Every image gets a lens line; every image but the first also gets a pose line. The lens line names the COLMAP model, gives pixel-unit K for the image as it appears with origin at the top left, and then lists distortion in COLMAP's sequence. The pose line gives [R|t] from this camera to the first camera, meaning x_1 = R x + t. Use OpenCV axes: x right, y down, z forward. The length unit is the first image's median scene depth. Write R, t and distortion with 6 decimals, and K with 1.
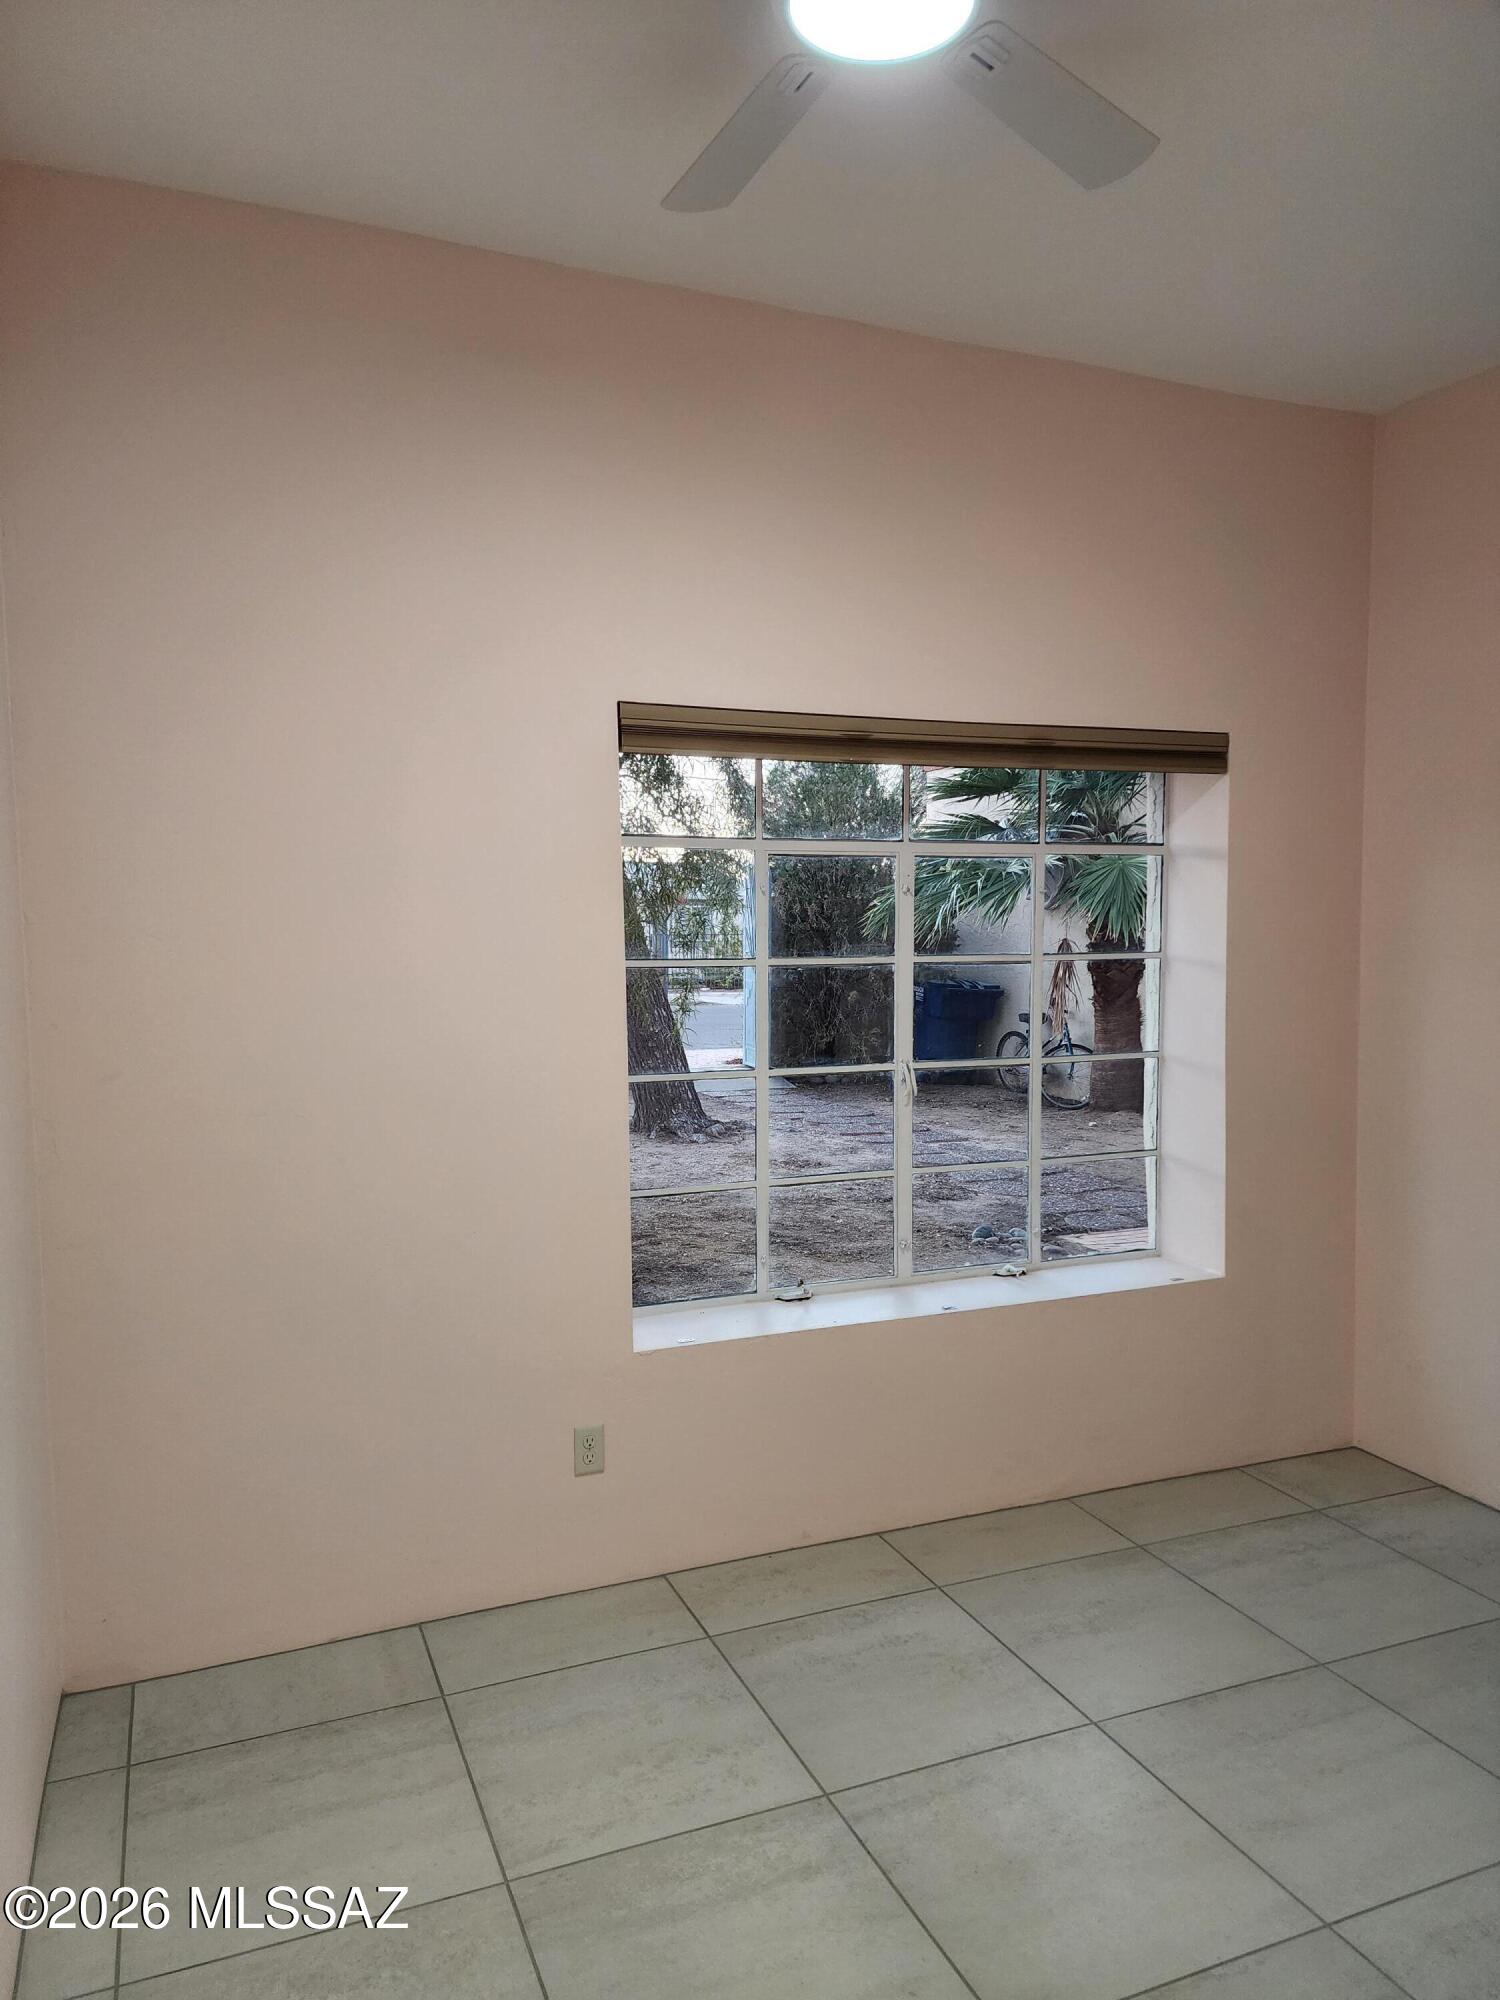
lens RADIAL K [[1340.1, 0, 746.6], [0, 1340.1, 1004.2], [0, 0, 1]] dist [0.059257, -0.027031]
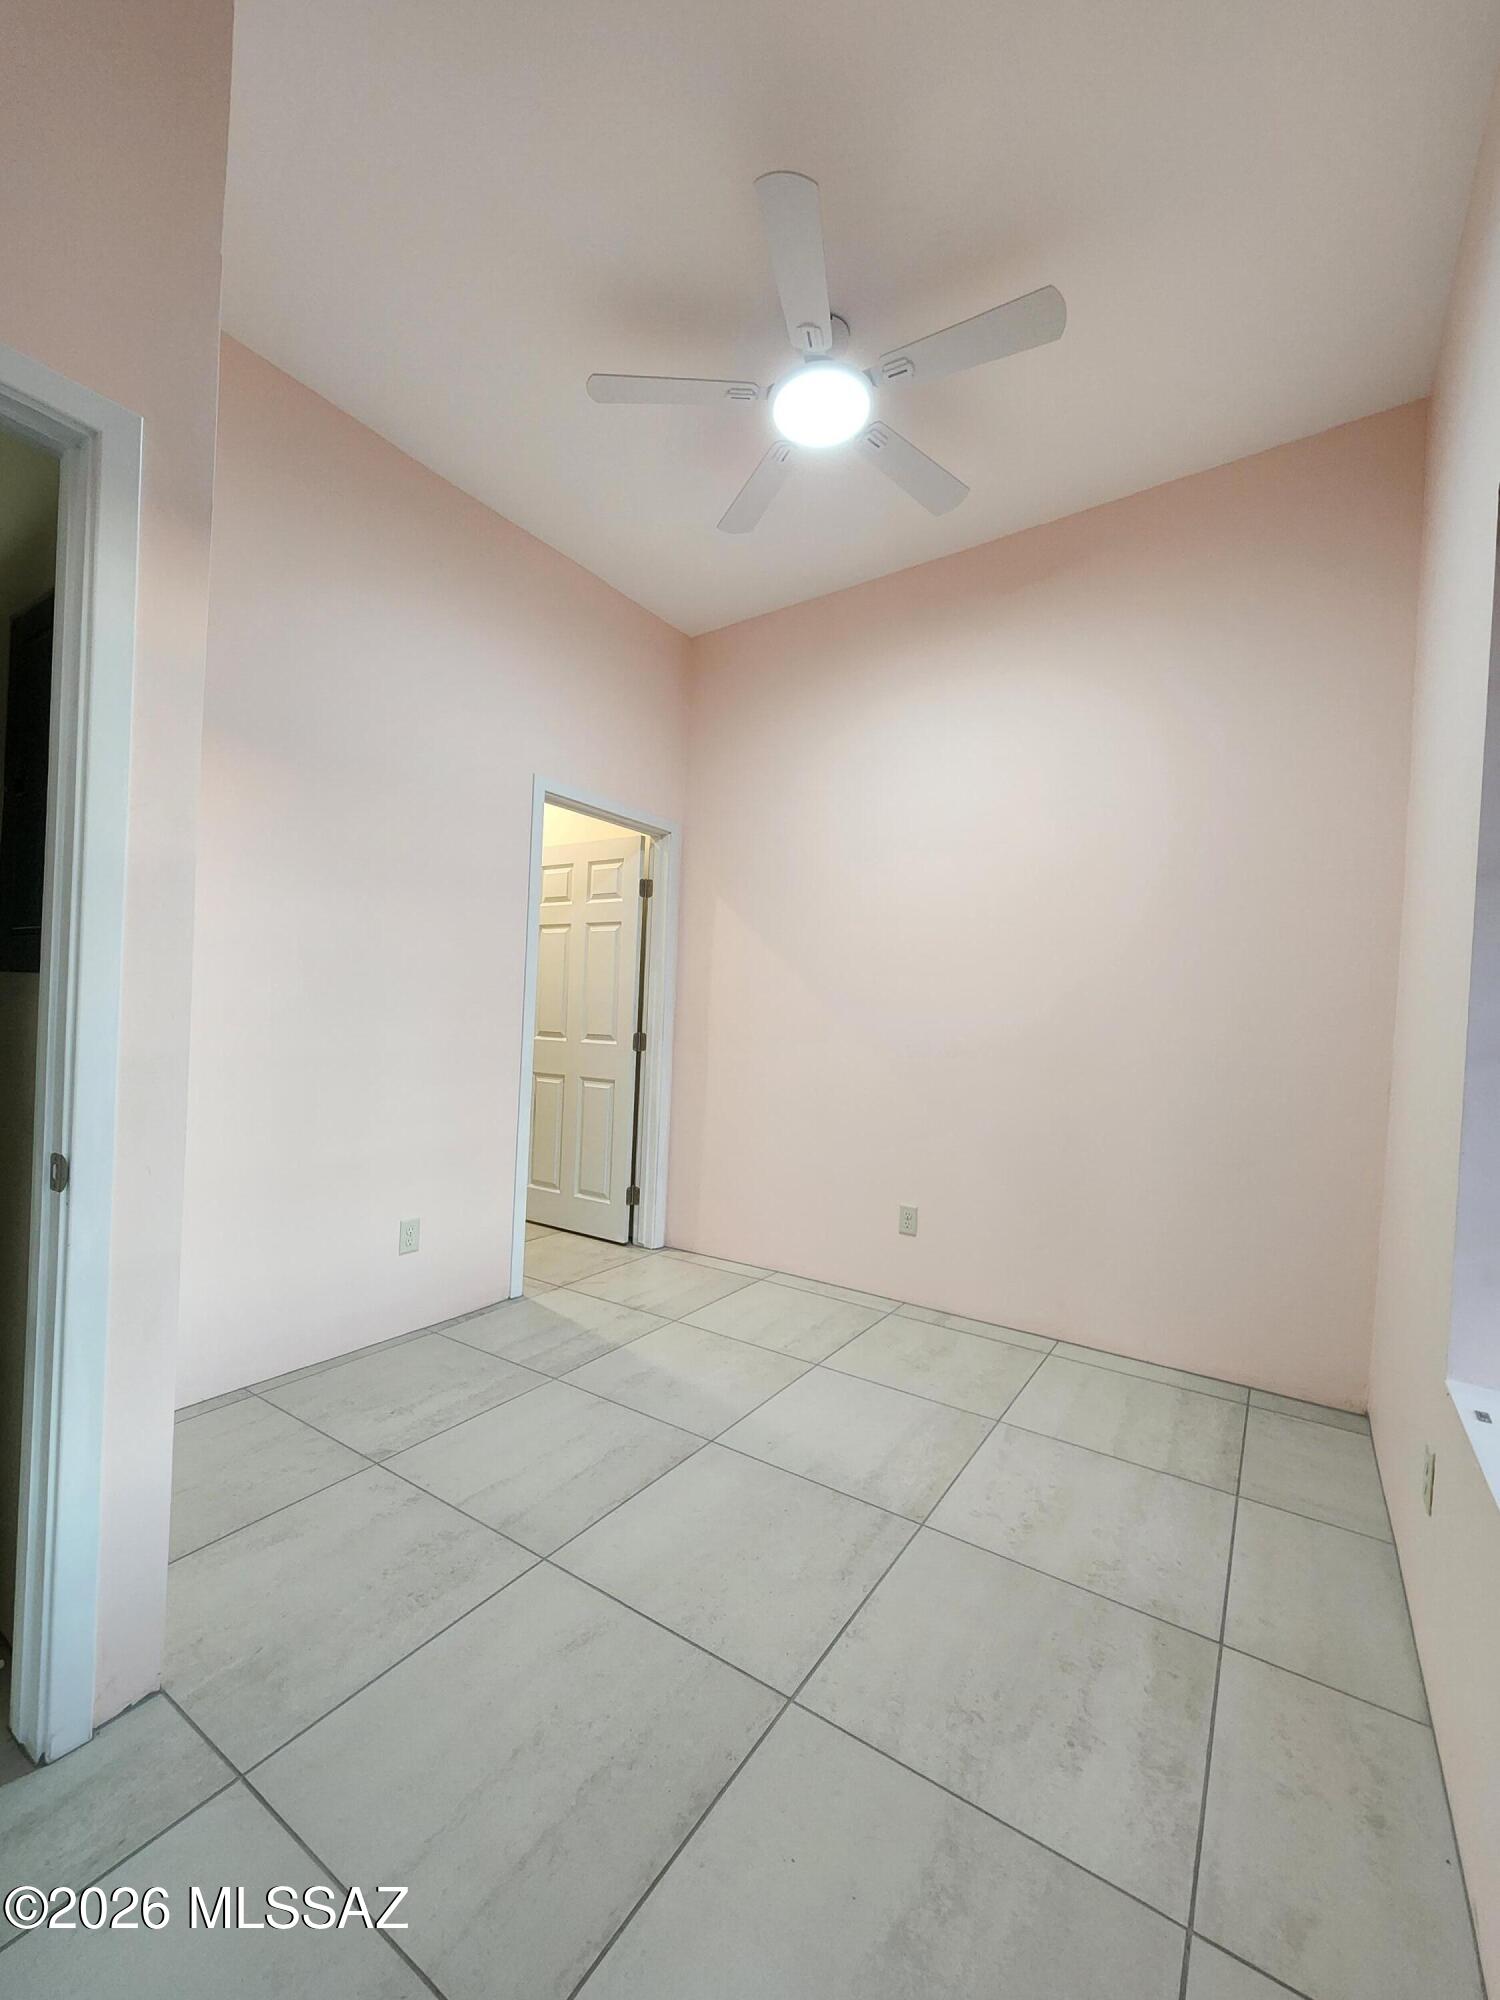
lens RADIAL K [[813.5, 0, 750.6], [0, 813.5, 995.5], [0, 0, 1]] dist [0.000069, 0.000120]
pose [[-0.824140, -0.041240, -0.564883, 0.555315], [-0.071381, 0.996956, 0.031359, 0.074724], [0.561870, 0.066166, -0.824575, 1.318938]]
